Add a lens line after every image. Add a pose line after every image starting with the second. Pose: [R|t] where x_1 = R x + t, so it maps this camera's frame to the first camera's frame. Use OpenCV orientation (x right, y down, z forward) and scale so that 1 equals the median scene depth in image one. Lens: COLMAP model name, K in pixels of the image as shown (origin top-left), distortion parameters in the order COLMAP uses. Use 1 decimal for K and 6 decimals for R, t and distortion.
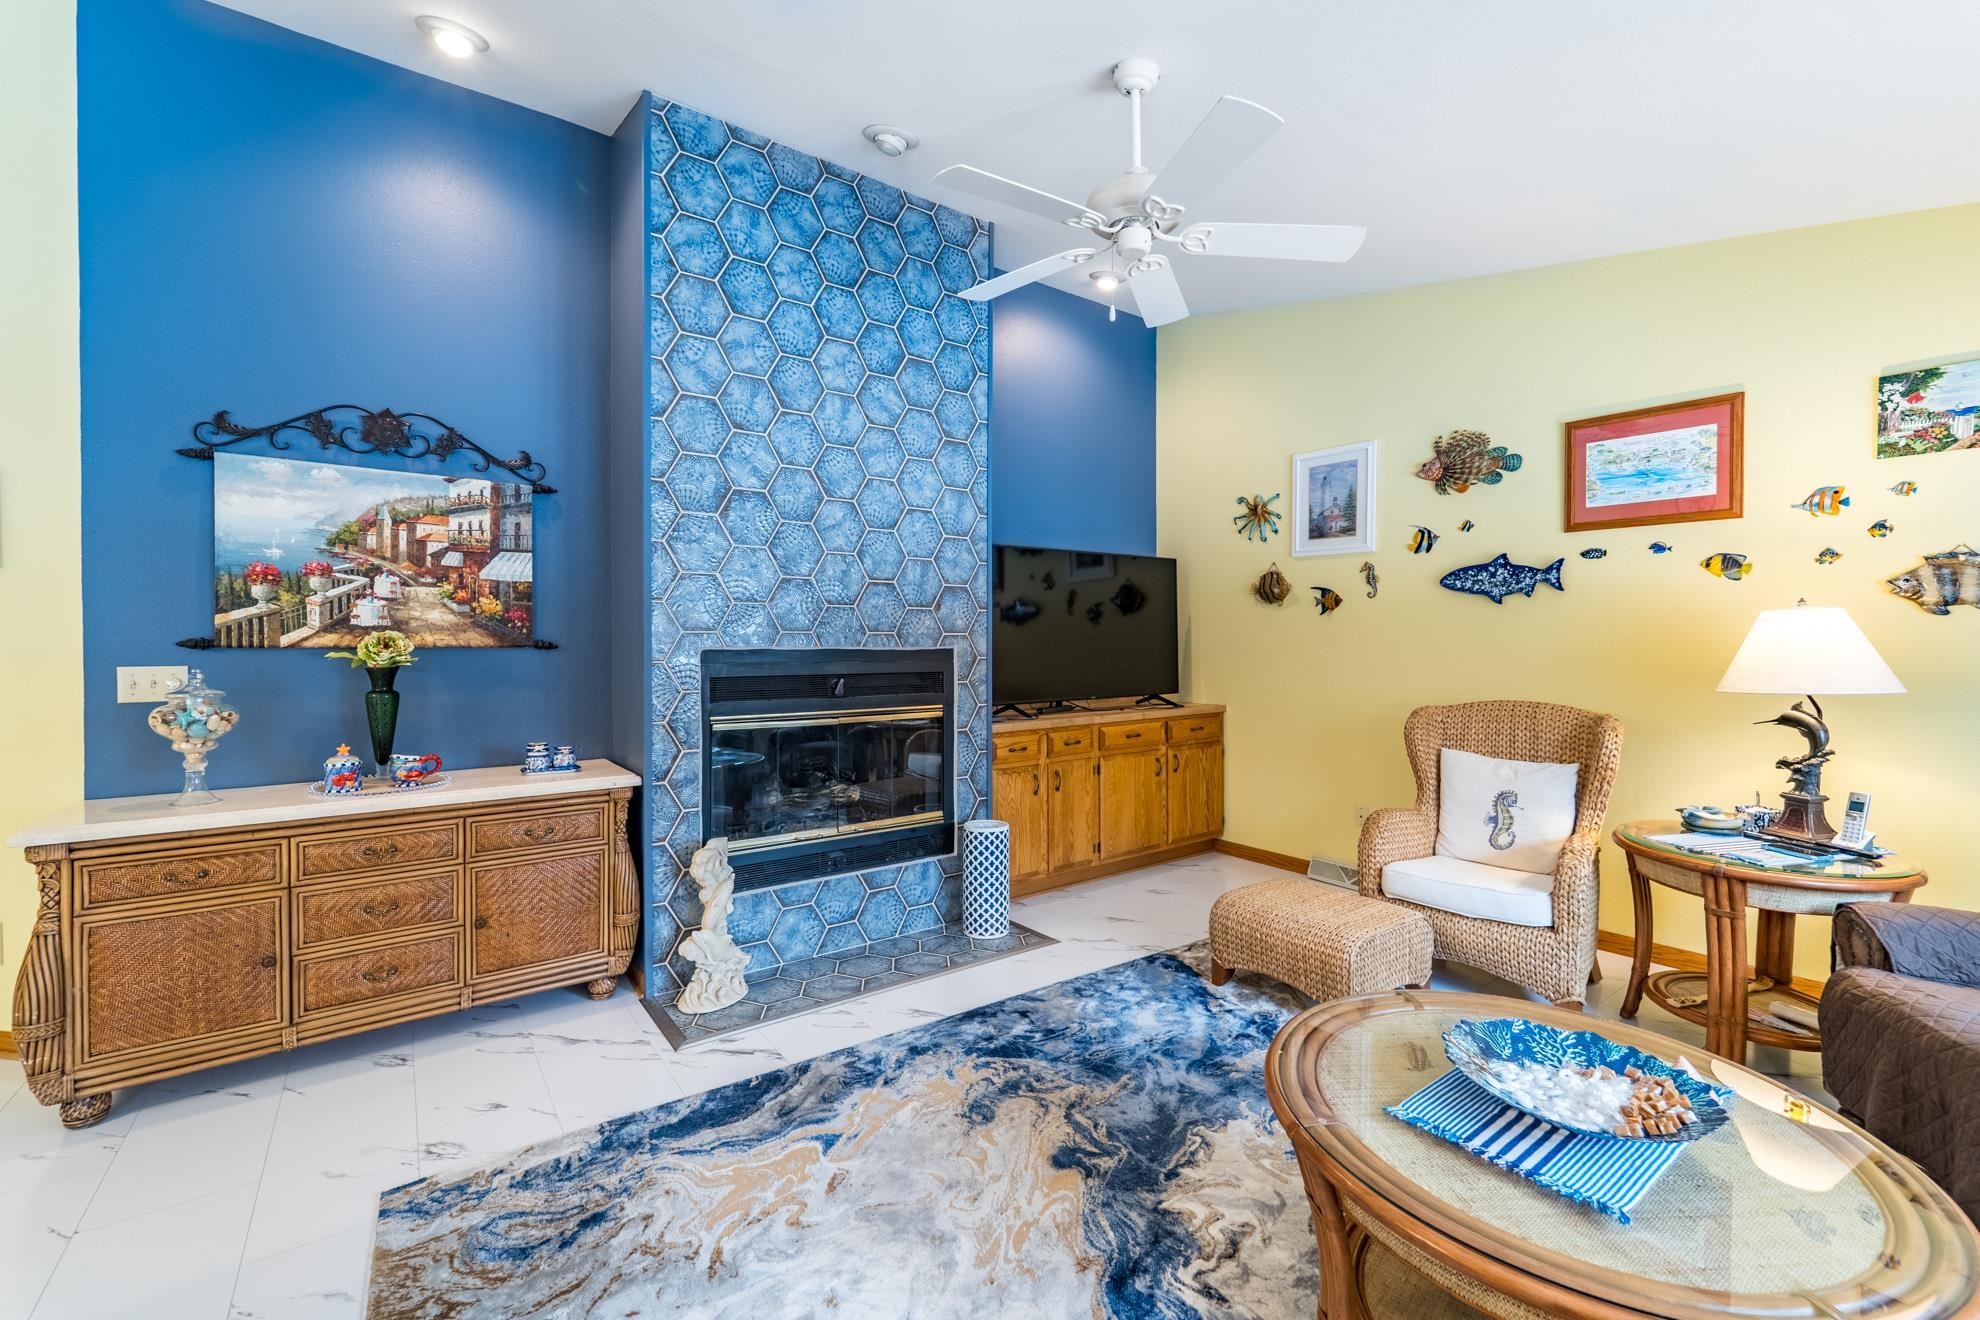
lens RADIAL K [[823.2, 0, 961.6], [0, 823.2, 655.8], [0, 0, 1]] dist [0.005997, -0.004409]
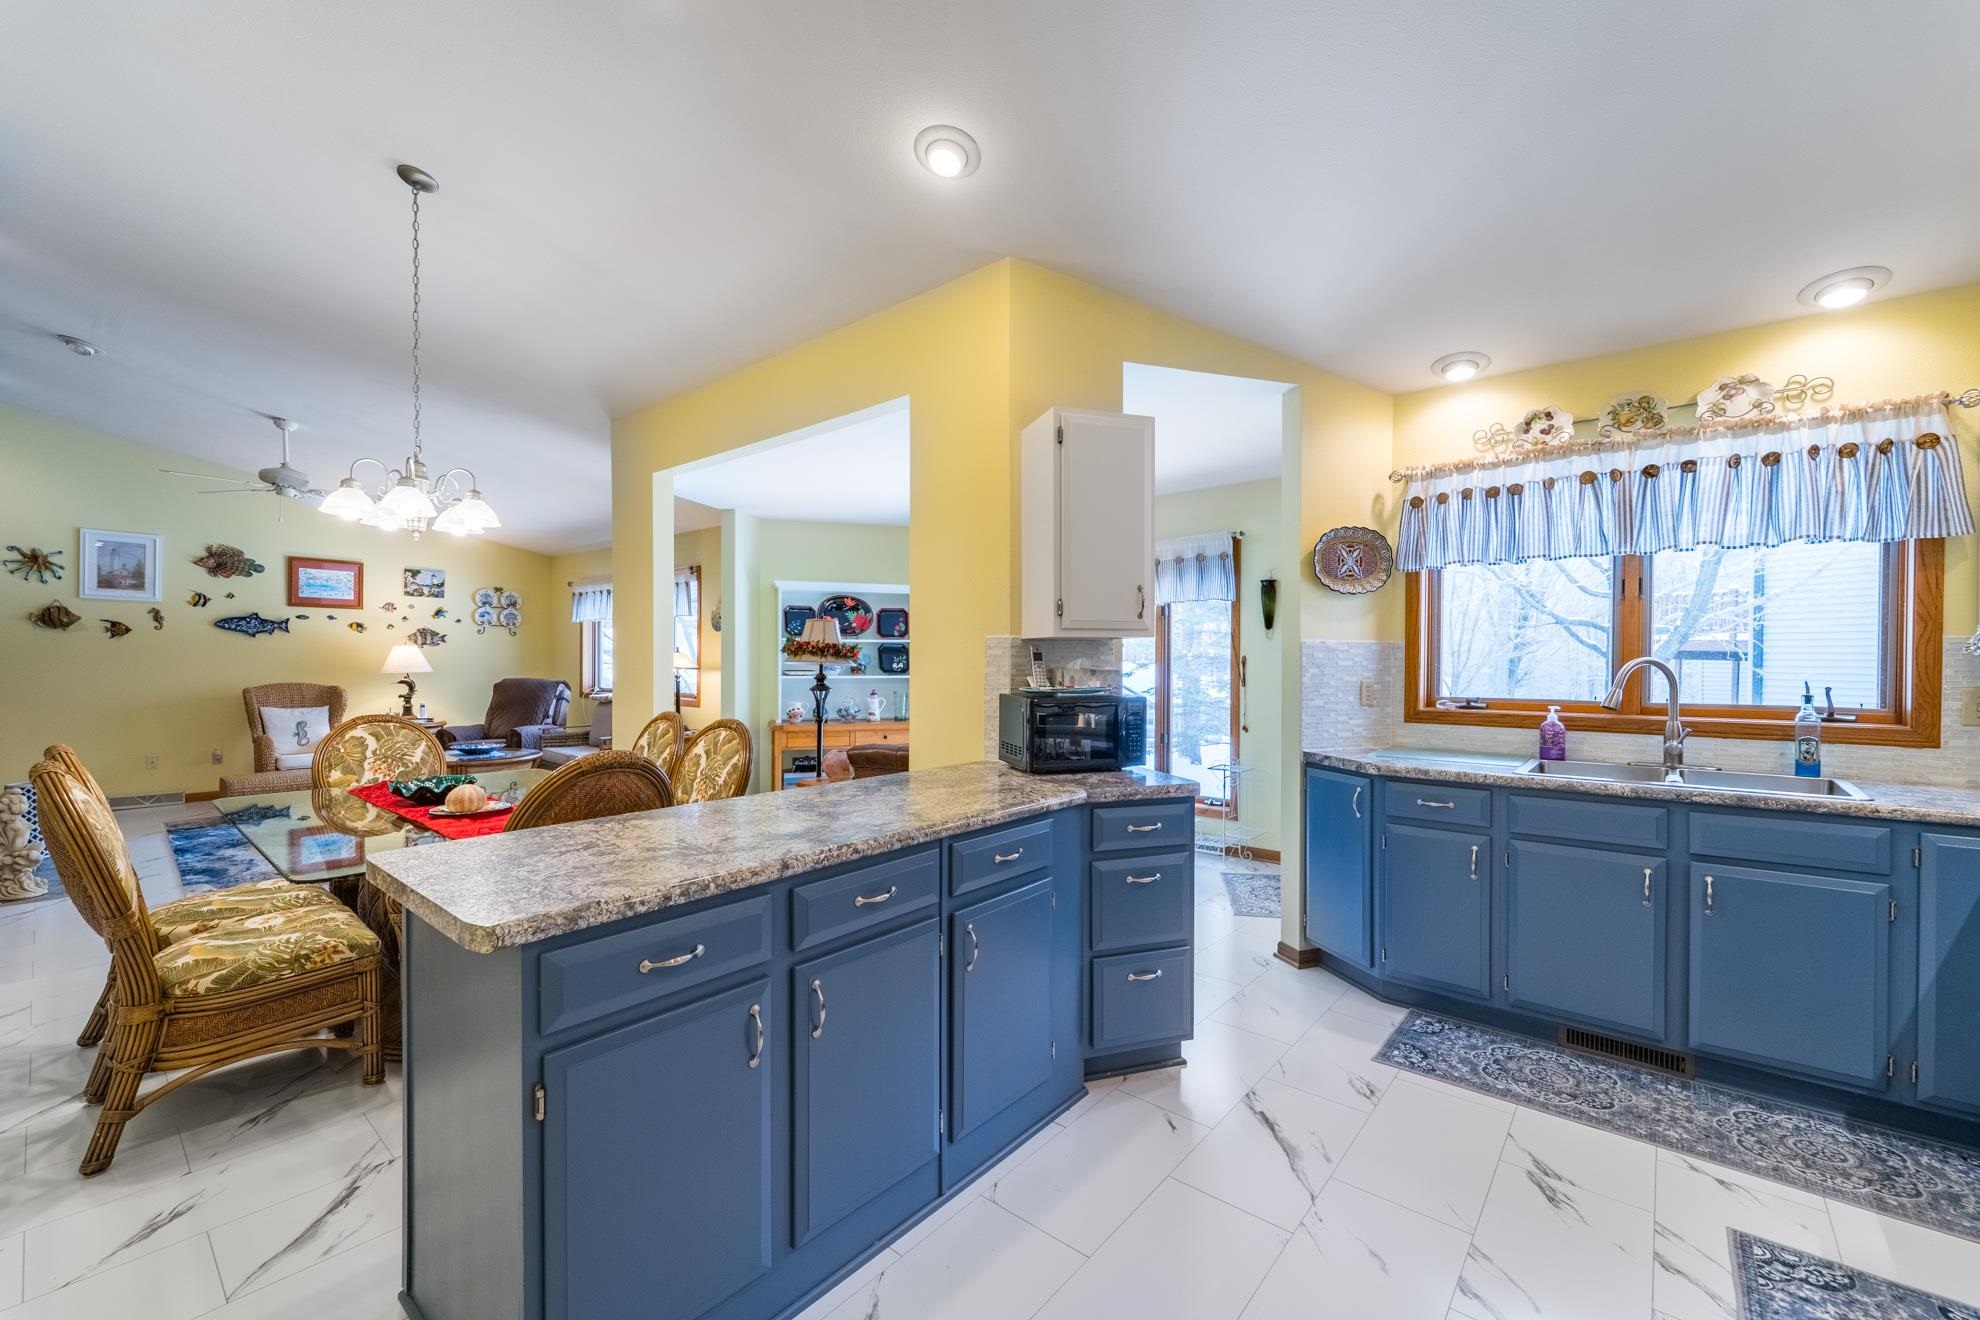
lens RADIAL K [[780.4, 0, 993.7], [0, 780.4, 667.7], [0, 0, 1]] dist [-0.003431, -0.000057]
pose [[-0.246646, -0.012836, 0.969021, -1.795463], [0.013370, 0.999772, 0.016647, 0.005171], [-0.969014, 0.017062, -0.246418, -0.315842]]
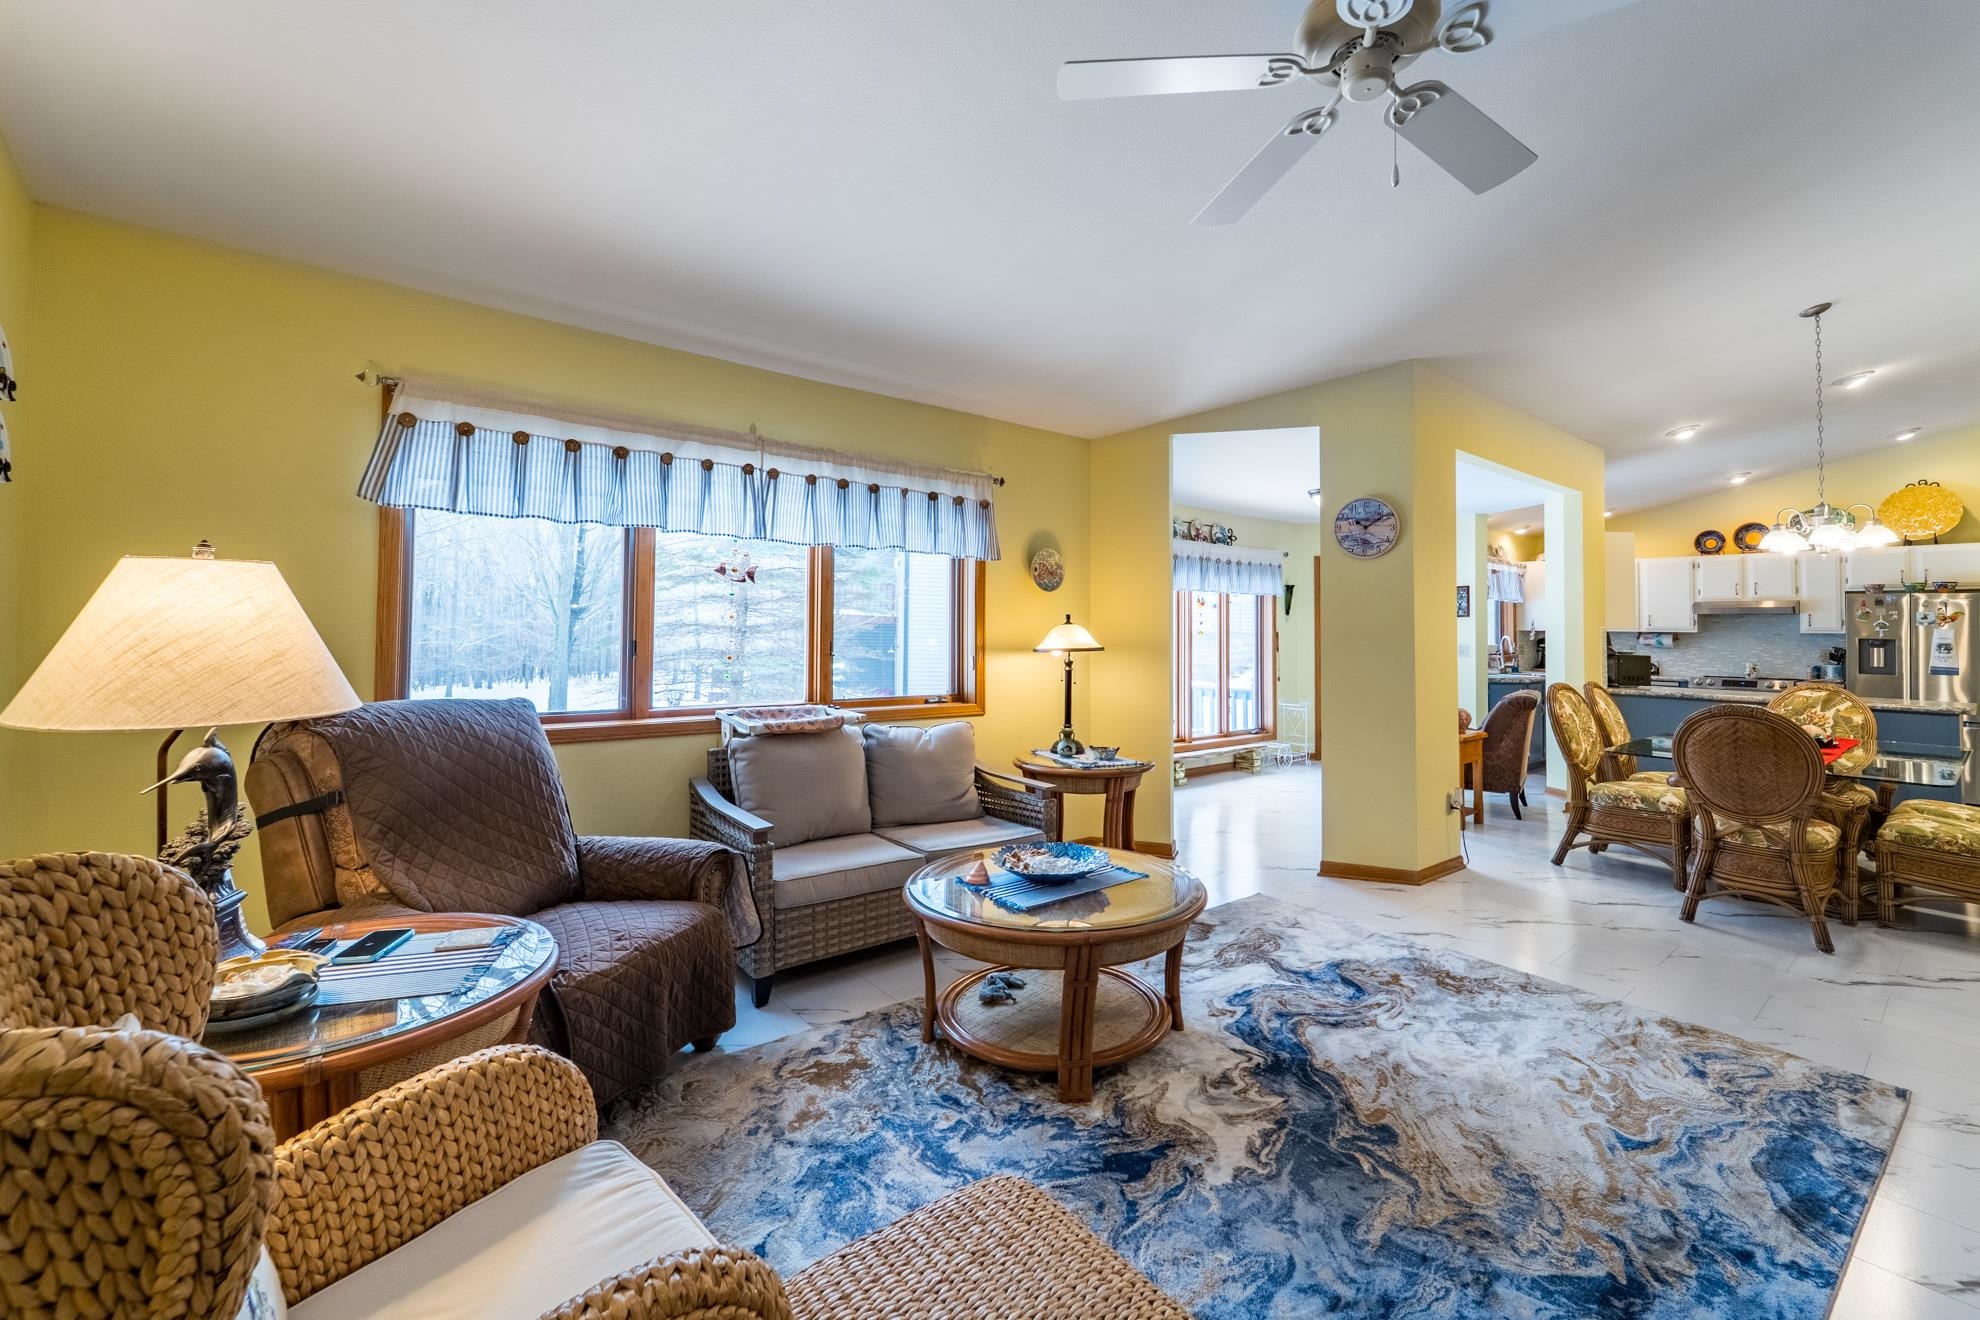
lens RADIAL K [[823.2, 0, 1012.6], [0, 823.2, 594.7], [0, 0, 1]] dist [0.005997, -0.004409]
pose [[-0.997911, -0.014657, -0.062920, 0.396519], [-0.012926, 0.999529, -0.027822, -0.018466], [0.063299, -0.026951, -0.997631, 1.199491]]
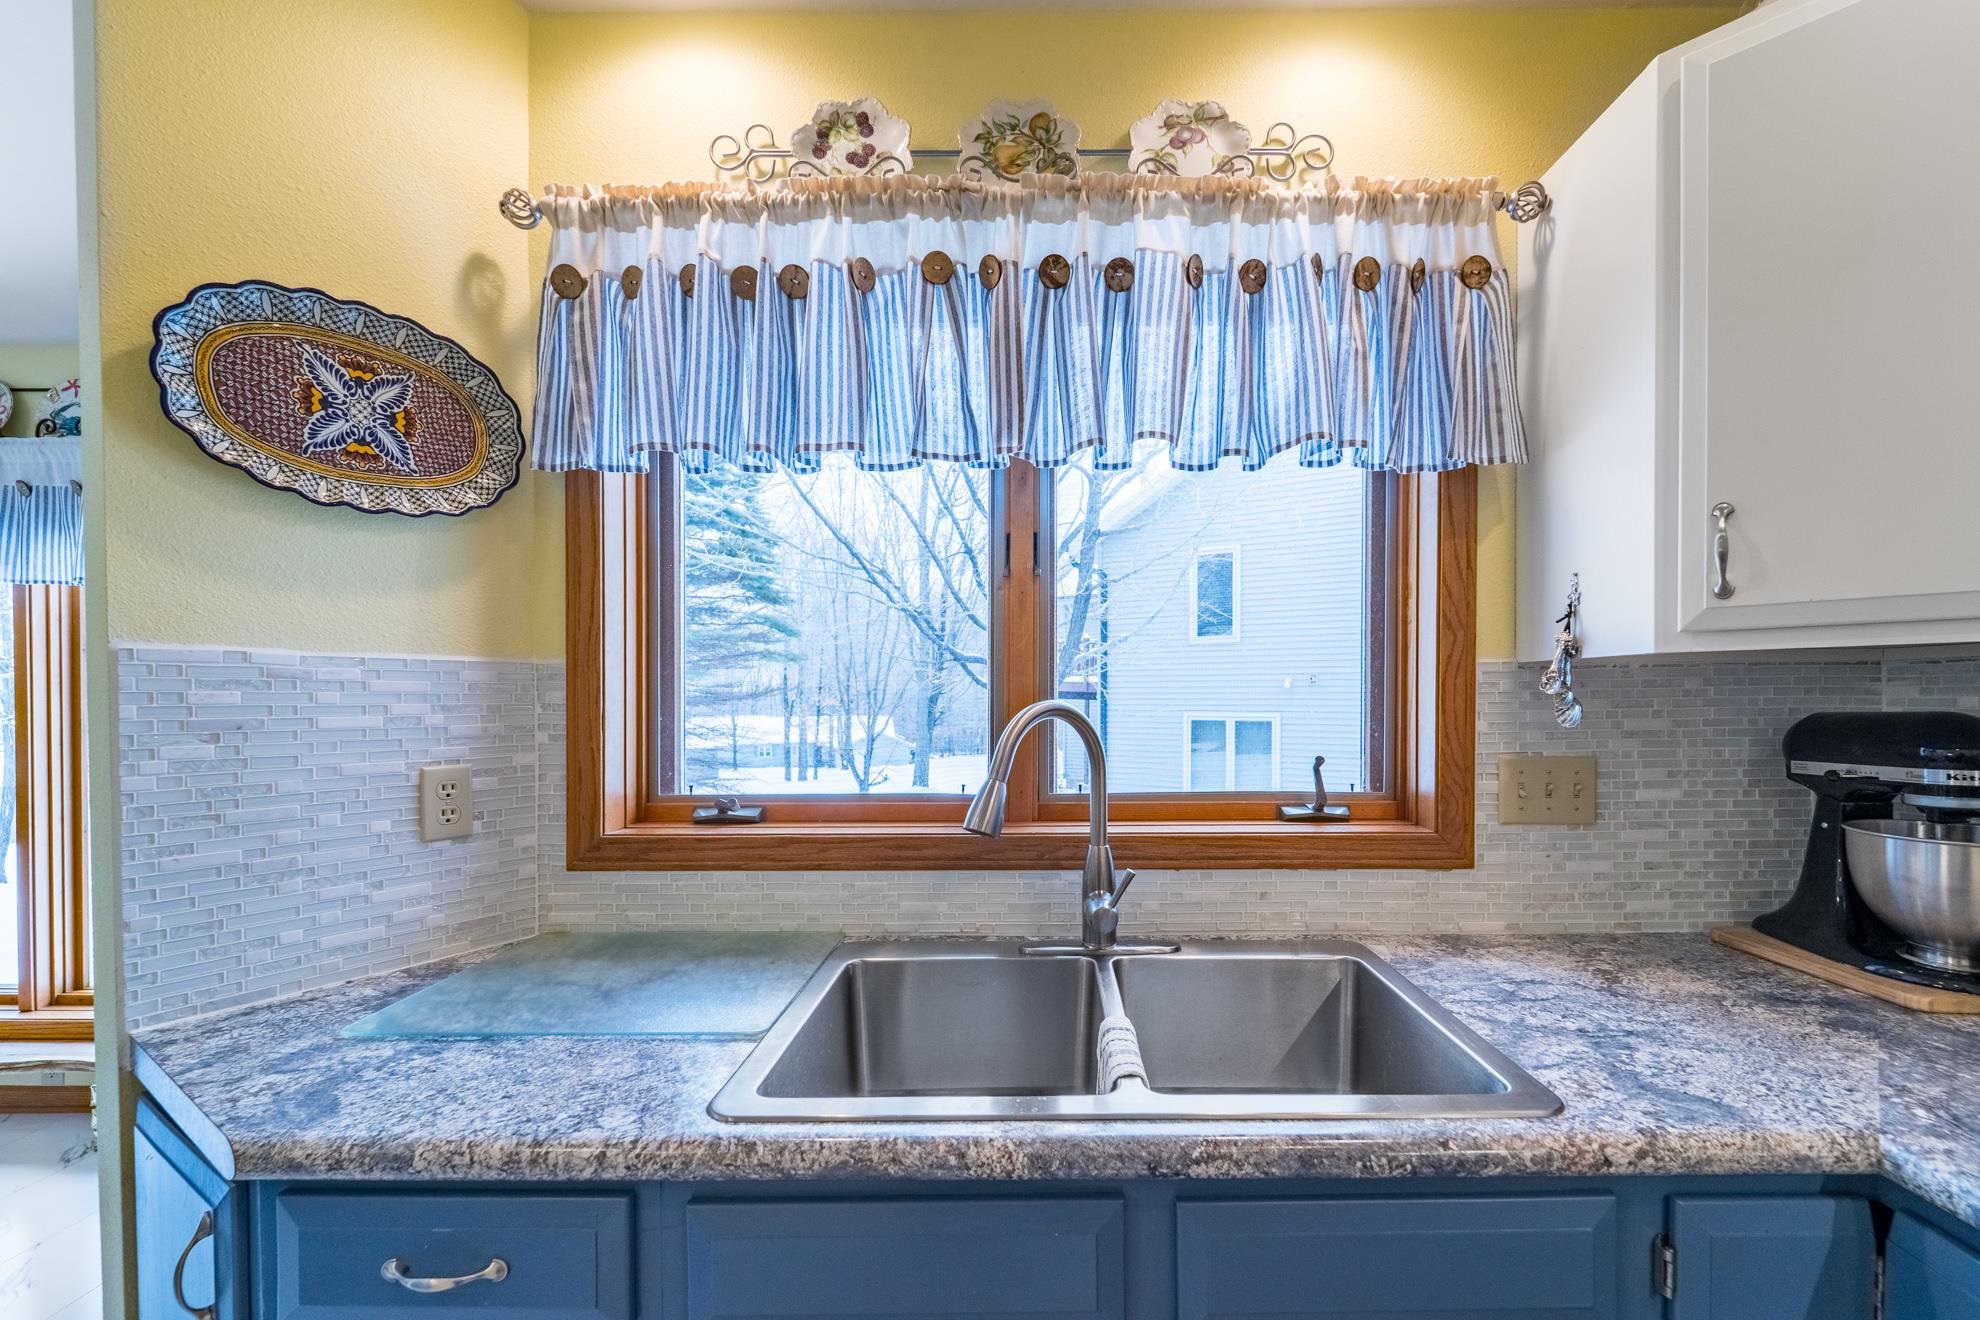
lens RADIAL K [[823.2, 0, 1024.9], [0, 823.2, 705.8], [0, 0, 1]] dist [0.005997, -0.004409]
pose [[-0.809456, -0.004825, 0.587160, -1.398995], [0.010534, 0.999686, 0.022737, 0.010346], [-0.587086, 0.024590, -0.809151, -0.849558]]
